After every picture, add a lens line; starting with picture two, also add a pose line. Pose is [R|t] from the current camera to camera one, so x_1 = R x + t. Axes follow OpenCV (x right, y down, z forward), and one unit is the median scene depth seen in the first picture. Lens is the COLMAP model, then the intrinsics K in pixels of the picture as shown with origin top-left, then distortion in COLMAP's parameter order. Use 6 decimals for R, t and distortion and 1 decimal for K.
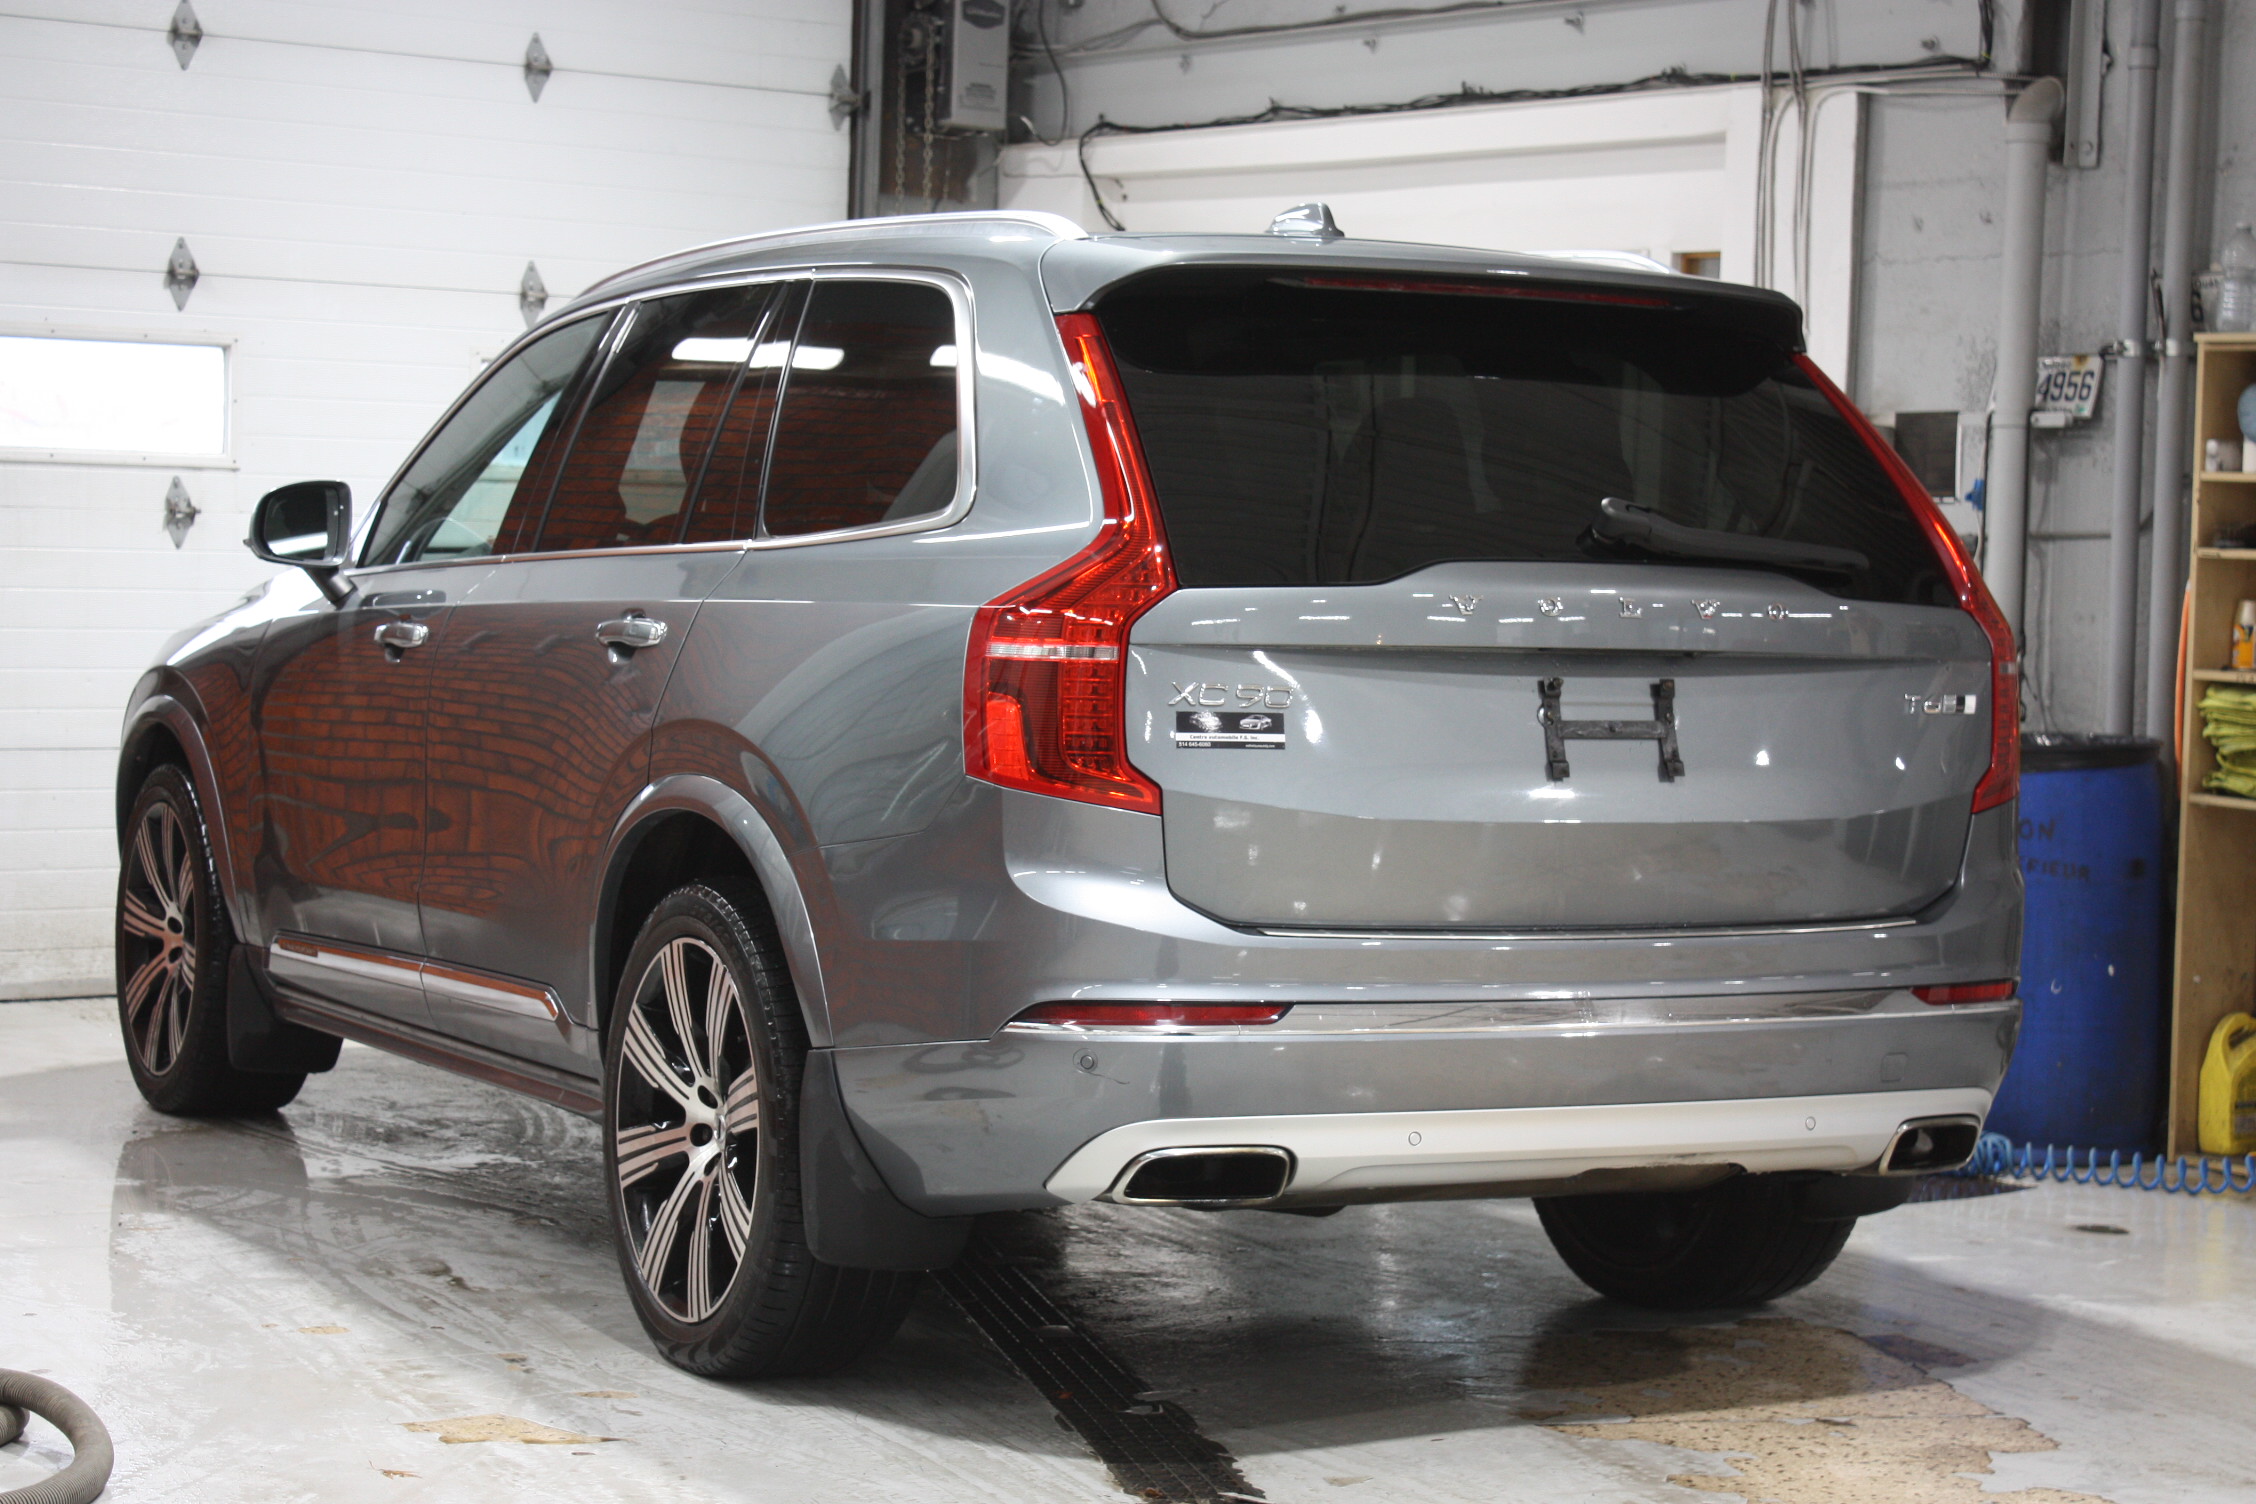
lens RADIAL K [[4449.5, 0, 1134.7], [0, 4449.5, 751.2], [0, 0, 1]] dist [0.078941, 0.000000]
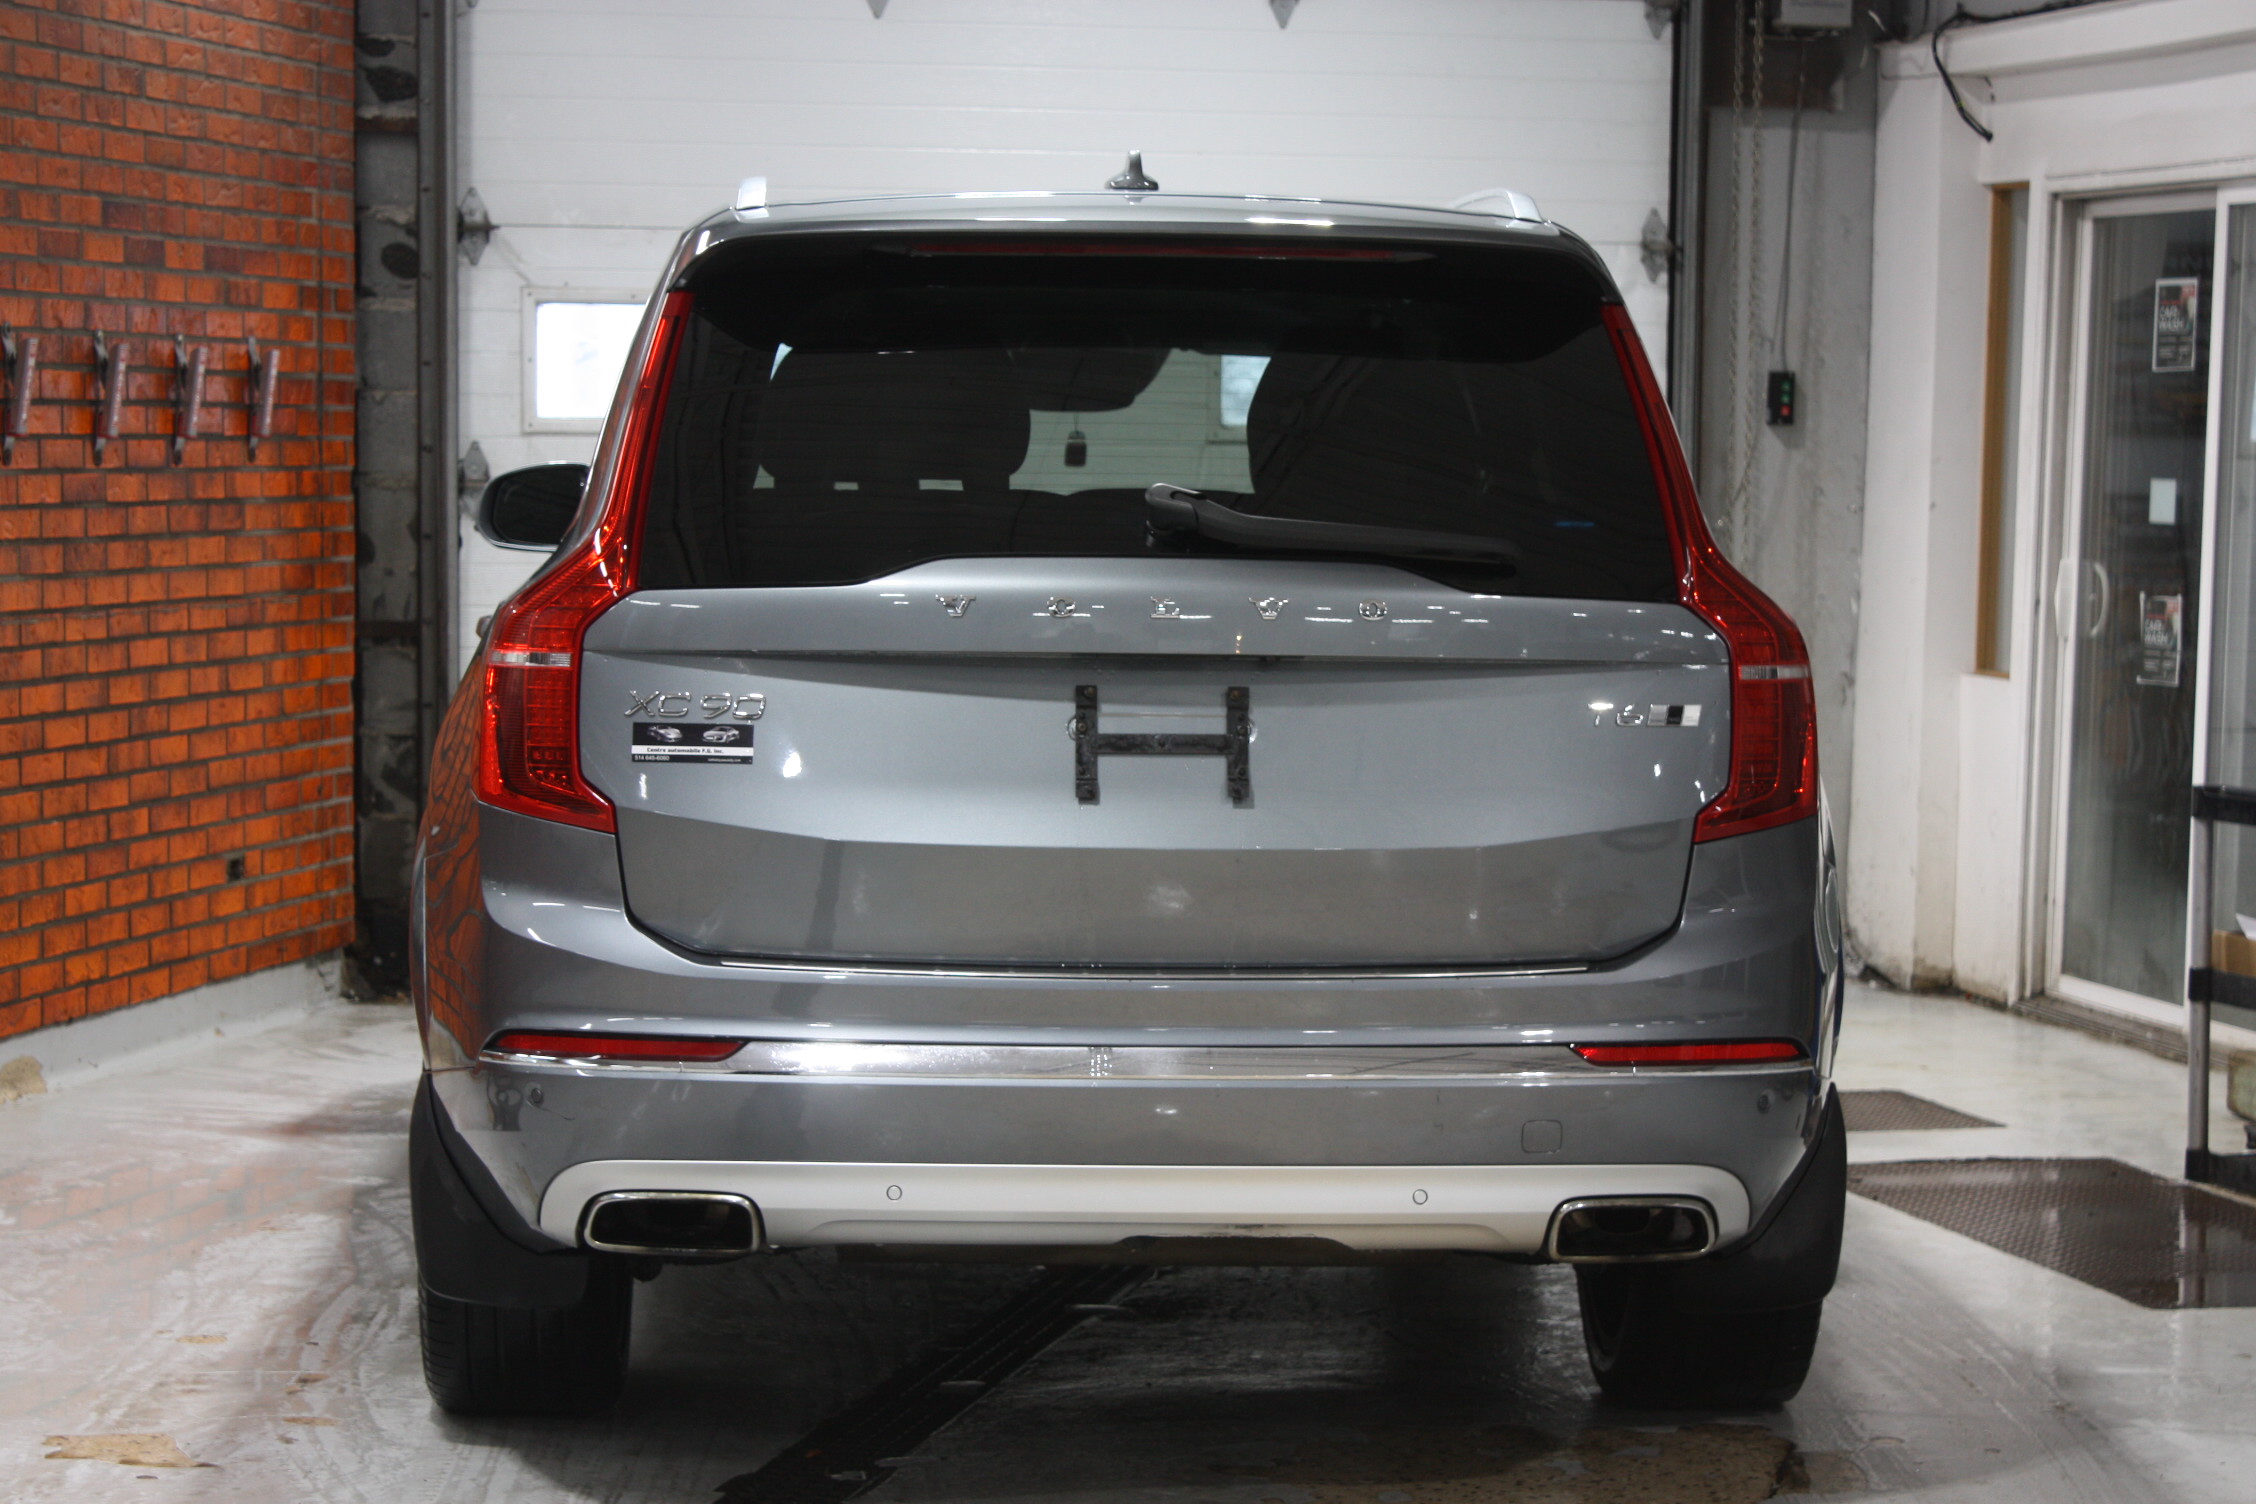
lens RADIAL K [[5098.1, 0, 1123.5], [0, 5098.1, 761.5], [0, 0, 1]] dist [0.017687, 0.000000]
pose [[0.907862, 0.009624, -0.419158, 0.514803], [-0.005649, 0.999927, 0.010724, -0.011988], [0.419231, -0.007368, 0.907850, 0.070729]]
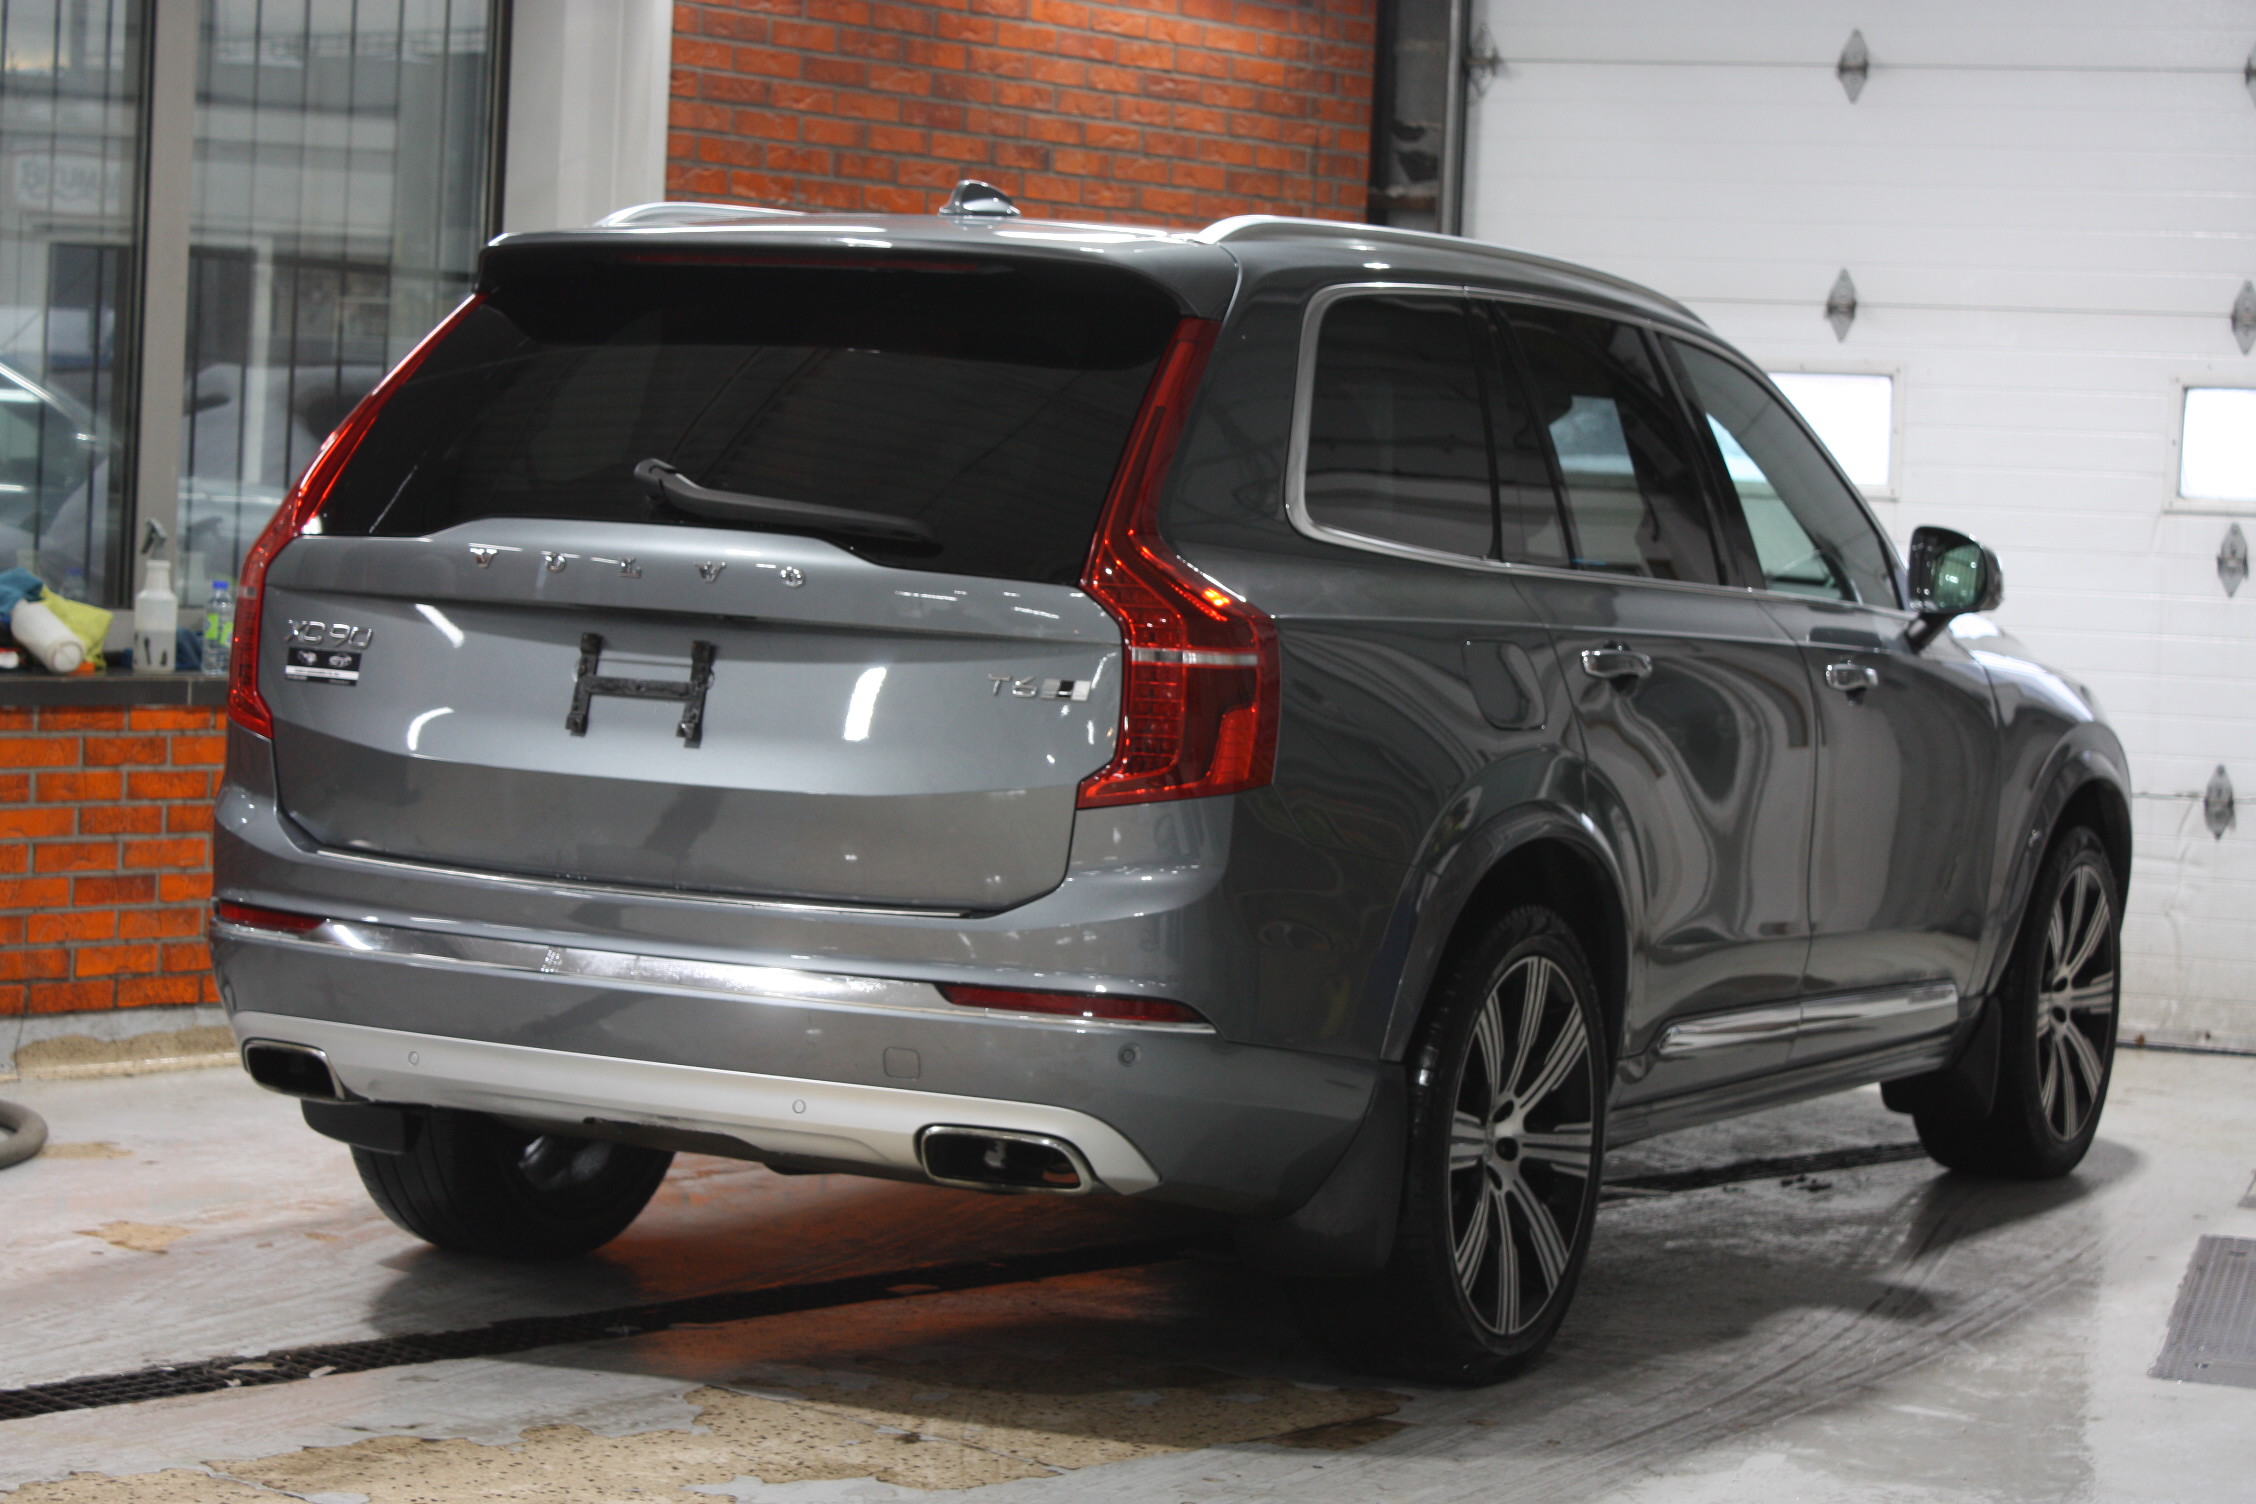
lens RADIAL K [[4728.7, 0, 1129.3], [0, 4728.7, 742.6], [0, 0, 1]] dist [0.119572, 0.000000]
pose [[0.566398, 0.046415, -0.822824, 1.034333], [-0.071056, 0.997445, 0.007353, -0.008164], [0.821063, 0.054302, 0.568249, 0.467928]]
